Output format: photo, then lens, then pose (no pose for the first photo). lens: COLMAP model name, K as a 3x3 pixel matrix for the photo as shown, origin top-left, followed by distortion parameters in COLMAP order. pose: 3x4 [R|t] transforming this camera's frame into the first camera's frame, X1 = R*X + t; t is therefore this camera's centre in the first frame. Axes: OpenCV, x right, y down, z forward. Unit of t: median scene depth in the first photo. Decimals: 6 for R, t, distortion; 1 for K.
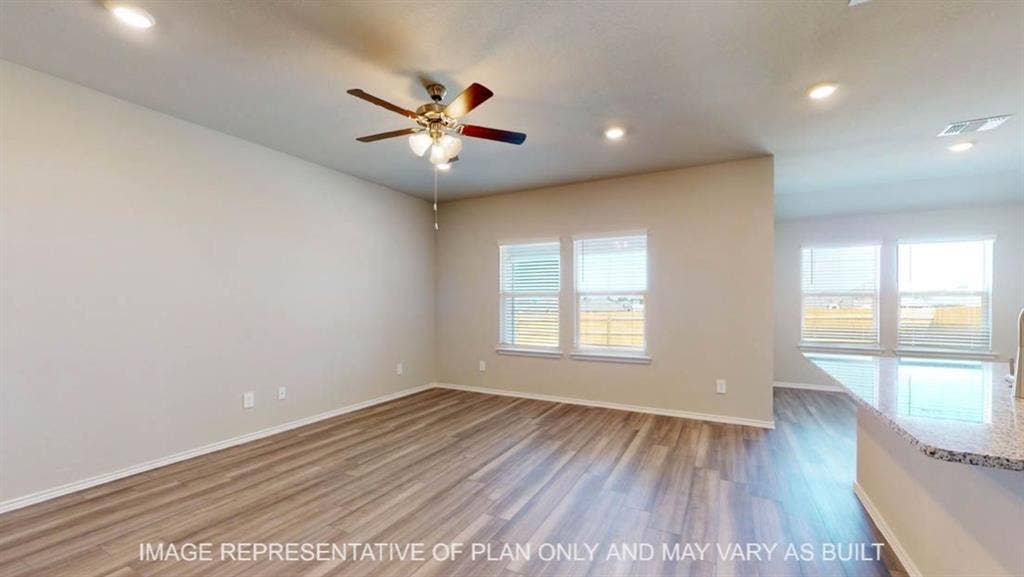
lens RADIAL K [[403.5, 0, 508.7], [0, 403.5, 299.1], [0, 0, 1]] dist [0.001293, 0.000136]
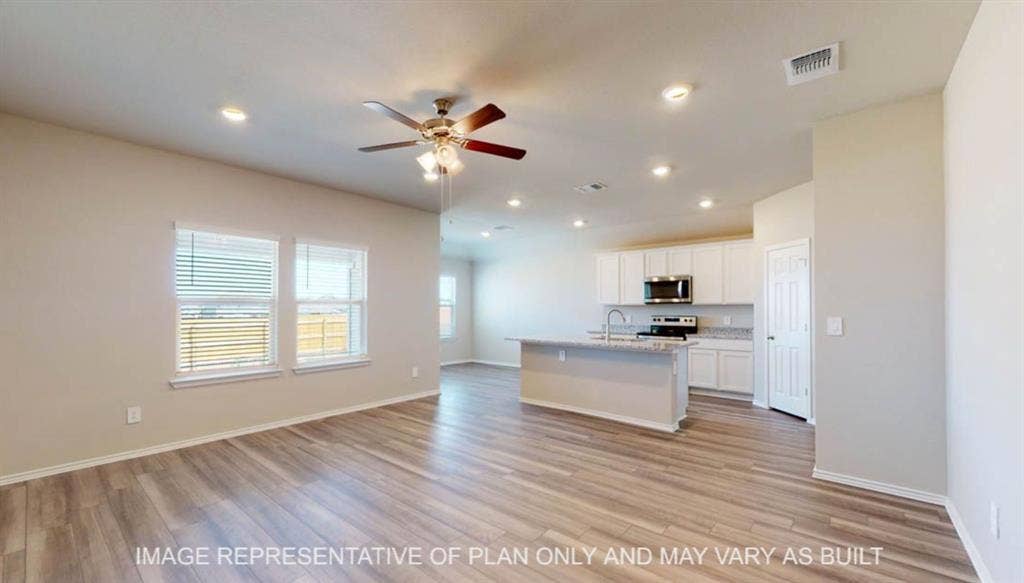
lens RADIAL K [[401.2, 0, 514.4], [0, 401.2, 305.0], [0, 0, 1]] dist [-0.001097, -0.000035]
pose [[0.195683, 0.010909, 0.980607, -0.726954], [-0.003823, 0.999939, -0.010361, 0.001050], [-0.980660, -0.001722, 0.195713, 0.398520]]
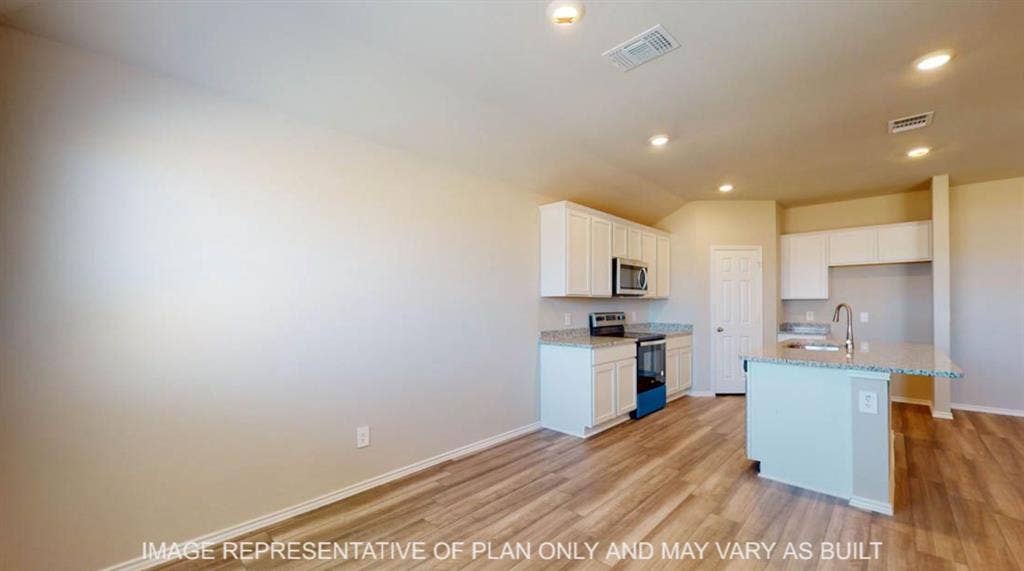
lens RADIAL K [[388.2, 0, 500.5], [0, 388.2, 307.1], [0, 0, 1]] dist [-0.015589, -0.000267]
pose [[-0.957662, 0.004309, 0.287861, 0.894879], [0.003761, 0.999990, -0.002456, 0.010656], [-0.287869, -0.001270, -0.957669, 1.274586]]
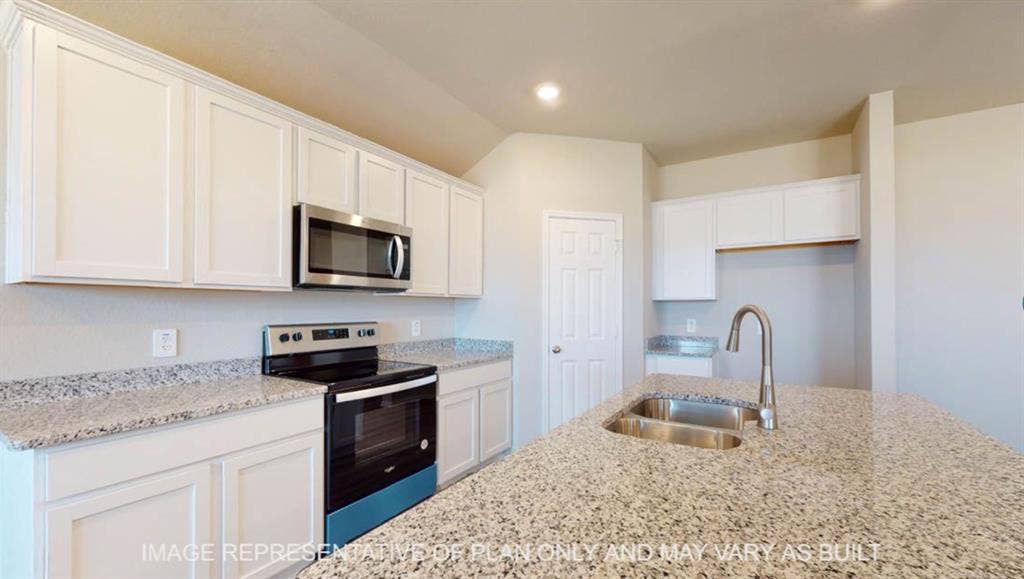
lens RADIAL K [[401.2, 0, 504.6], [0, 401.2, 306.7], [0, 0, 1]] dist [-0.001097, -0.000035]
pose [[-0.996818, 0.003707, 0.079622, 0.615979], [0.002937, 0.999948, -0.009791, 0.007002], [-0.079654, -0.009526, -0.996777, 0.663132]]
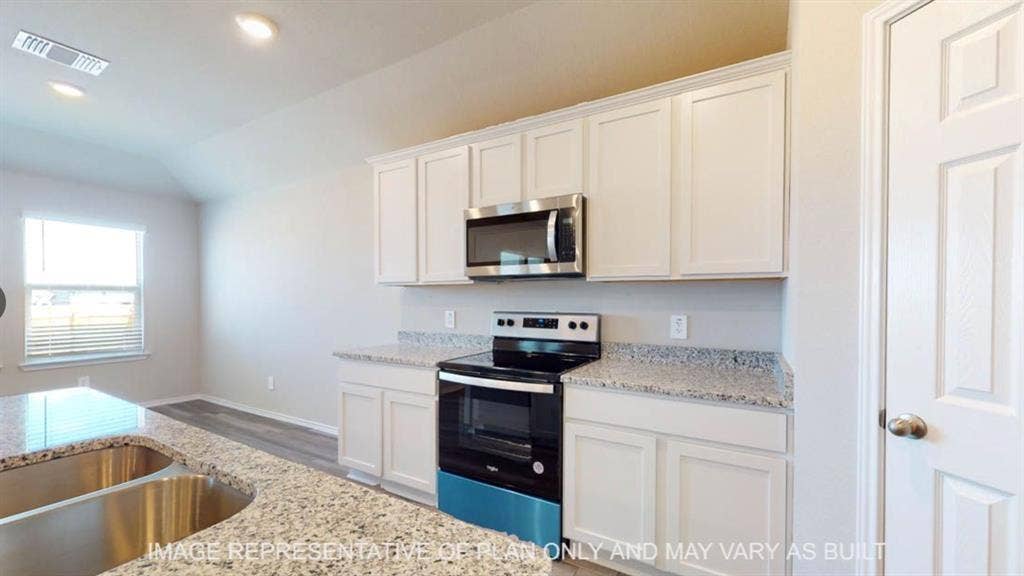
lens RADIAL K [[403.5, 0, 512.4], [0, 403.5, 301.9], [0, 0, 1]] dist [0.001293, 0.000136]
pose [[0.041771, -0.007585, 0.999098, 0.322116], [-0.005468, 0.999954, 0.007820, 0.004872], [-0.999112, -0.005790, 0.041728, 0.120222]]
